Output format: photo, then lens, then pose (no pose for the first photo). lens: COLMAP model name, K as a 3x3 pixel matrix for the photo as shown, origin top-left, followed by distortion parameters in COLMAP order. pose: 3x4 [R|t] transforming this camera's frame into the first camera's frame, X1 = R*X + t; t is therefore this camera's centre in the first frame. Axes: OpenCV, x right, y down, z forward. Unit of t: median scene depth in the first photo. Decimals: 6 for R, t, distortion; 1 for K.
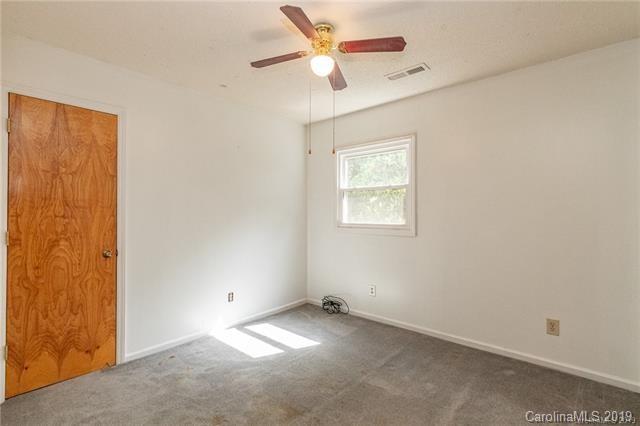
lens RADIAL K [[298.0, 0, 320.0], [0, 298.0, 213.2], [0, 0, 1]] dist [0.005899, -0.001533]
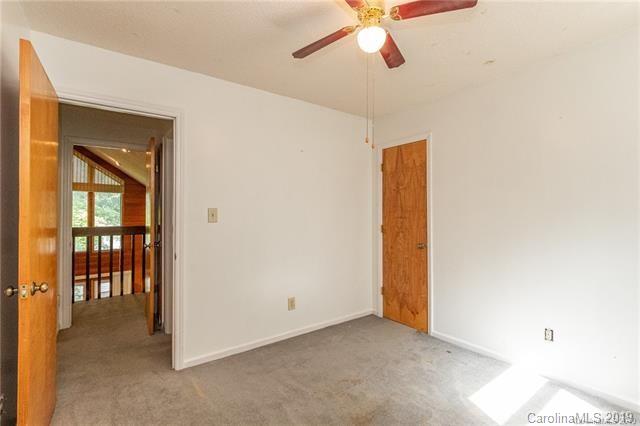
lens RADIAL K [[298.0, 0, 320.0], [0, 298.0, 212.3], [0, 0, 1]] dist [0.005899, -0.001533]
pose [[-0.206910, -0.010934, -0.978299, 0.719133], [-0.001900, 0.999940, -0.010774, 0.001787], [0.978358, -0.000371, -0.206919, 0.873590]]
